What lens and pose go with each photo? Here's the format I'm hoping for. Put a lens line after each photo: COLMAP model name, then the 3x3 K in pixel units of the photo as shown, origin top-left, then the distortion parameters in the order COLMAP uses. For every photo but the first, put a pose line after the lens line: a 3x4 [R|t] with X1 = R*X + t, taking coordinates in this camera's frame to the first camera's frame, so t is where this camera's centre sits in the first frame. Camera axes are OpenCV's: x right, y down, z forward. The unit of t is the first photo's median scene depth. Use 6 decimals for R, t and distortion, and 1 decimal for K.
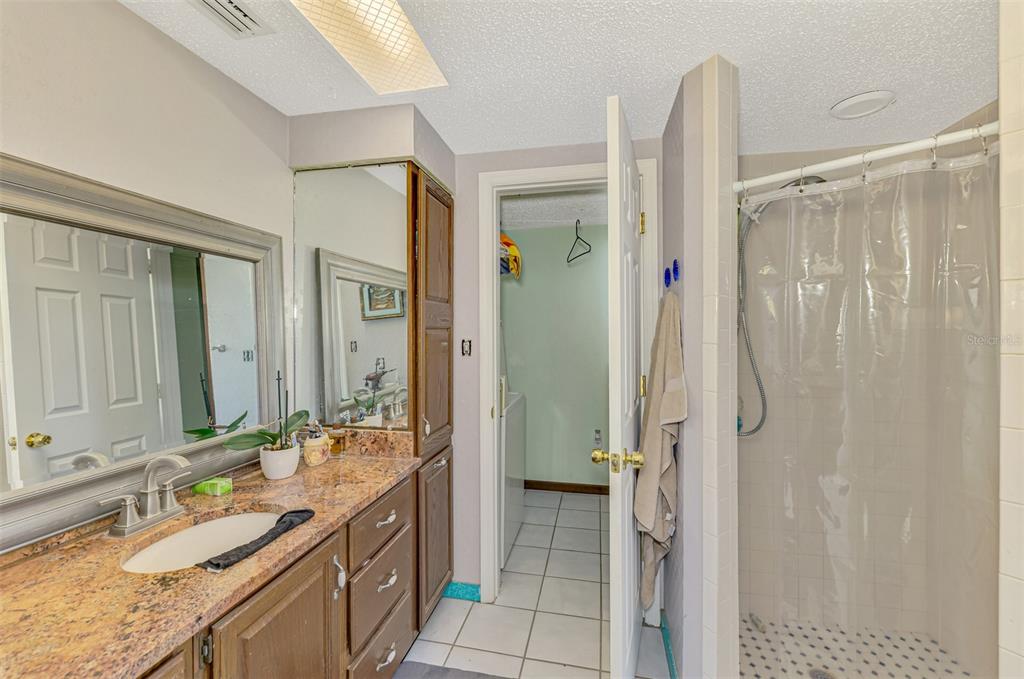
lens RADIAL K [[430.3, 0, 512.0], [0, 430.3, 339.5], [0, 0, 1]] dist [-0.001286, -0.000014]
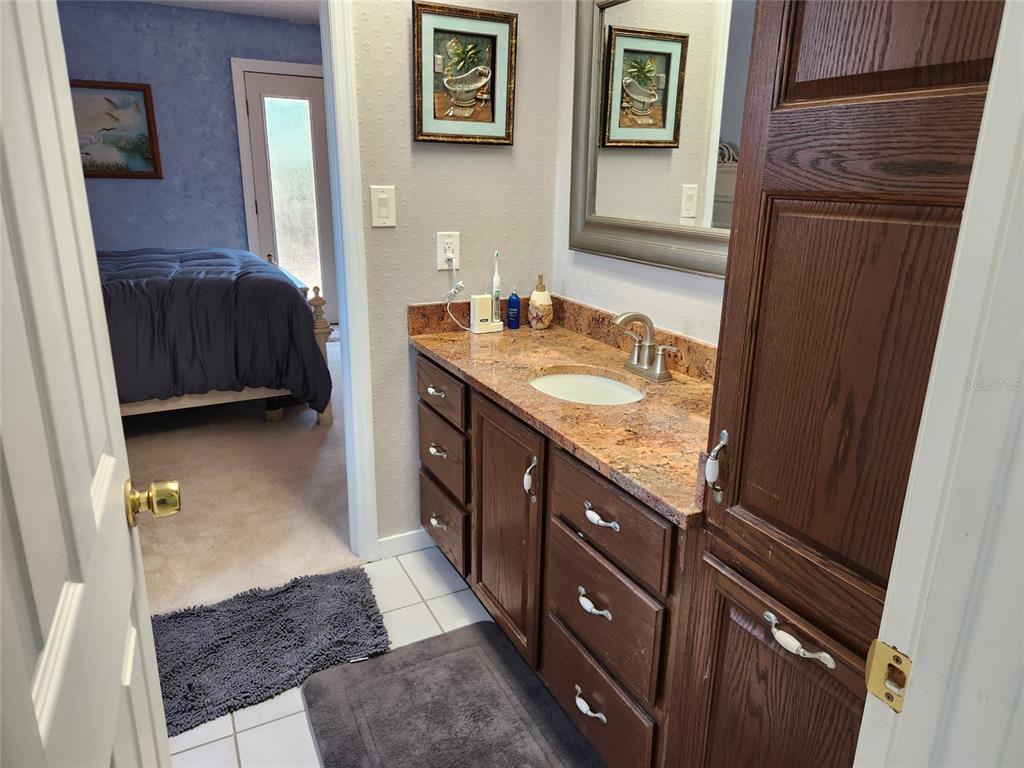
lens RADIAL K [[756.0, 0, 512.0], [0, 756.0, 384.0], [0, 0, 1]] dist [0.071639, -0.077734]
pose [[-0.797001, 0.168440, -0.580015, 0.427318], [-0.013924, 0.954945, 0.296456, -0.084873], [0.603817, 0.244352, -0.758747, 1.792733]]
